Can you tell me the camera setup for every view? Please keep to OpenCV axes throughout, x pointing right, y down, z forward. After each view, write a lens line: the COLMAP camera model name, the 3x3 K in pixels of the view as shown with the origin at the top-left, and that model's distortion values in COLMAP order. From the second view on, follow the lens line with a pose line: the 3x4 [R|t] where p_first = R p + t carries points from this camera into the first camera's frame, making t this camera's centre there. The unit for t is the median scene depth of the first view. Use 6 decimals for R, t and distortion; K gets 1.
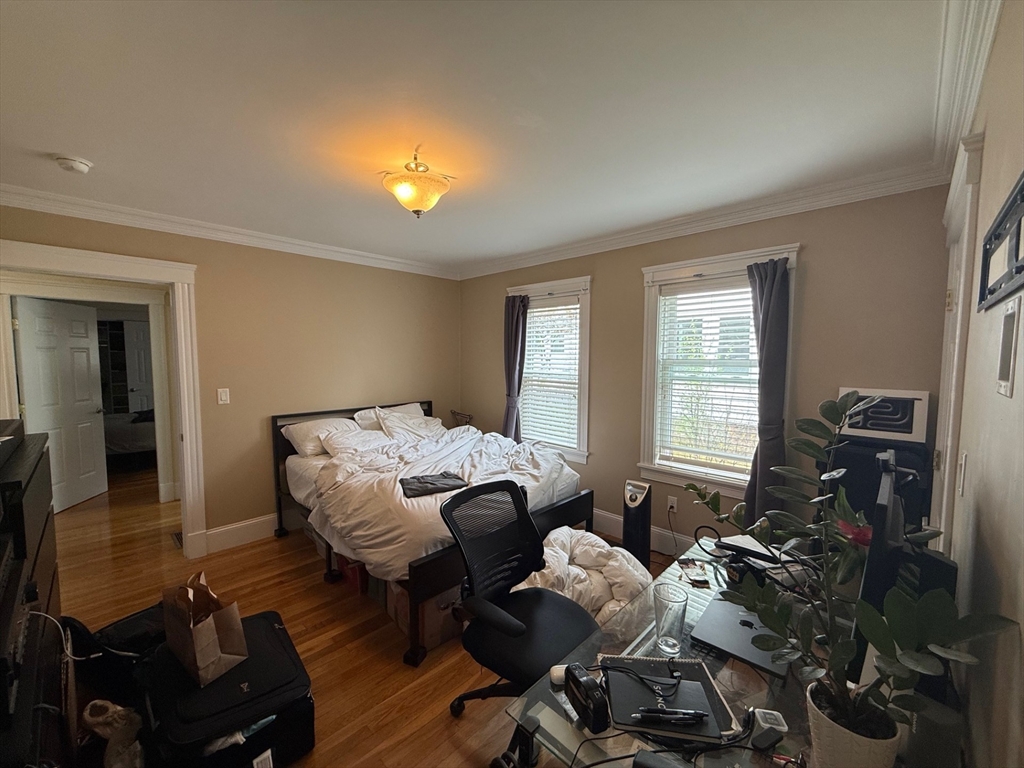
lens RADIAL K [[408.7, 0, 507.8], [0, 408.7, 383.5], [0, 0, 1]] dist [-0.000592, -0.000040]
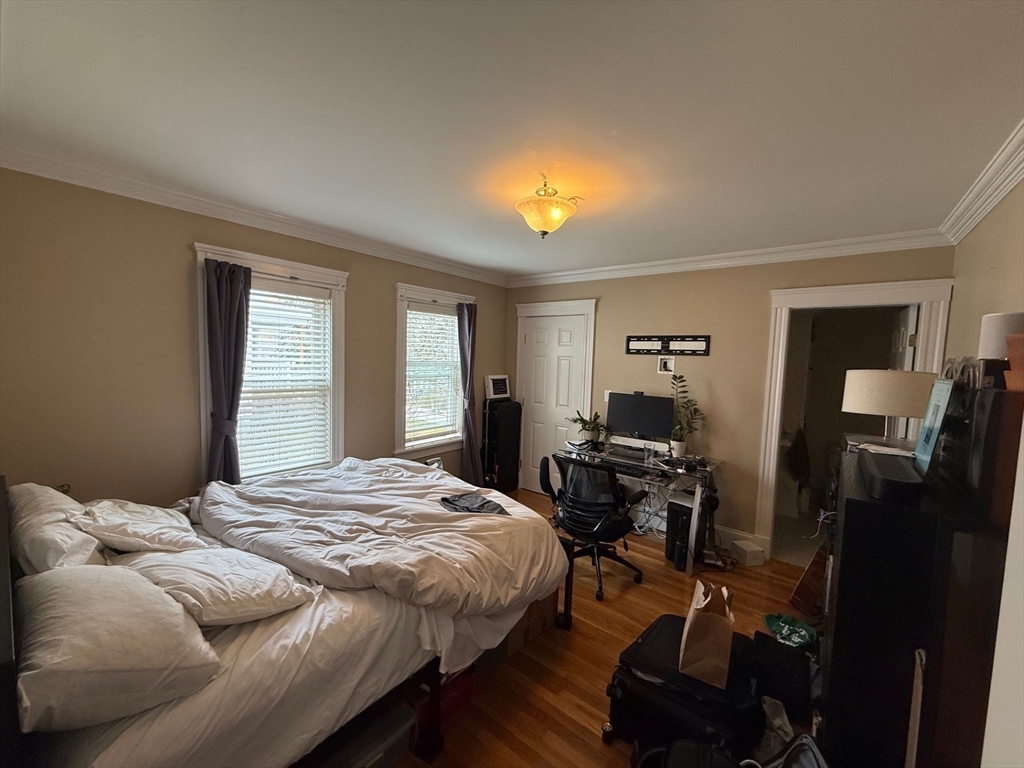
lens RADIAL K [[408.7, 0, 507.8], [0, 408.7, 383.5], [0, 0, 1]] dist [-0.000592, -0.000040]
pose [[-0.101078, -0.055457, 0.993332, -0.896171], [0.054625, 0.996630, 0.061200, -0.052016], [-0.993378, 0.060447, -0.097708, 0.840946]]
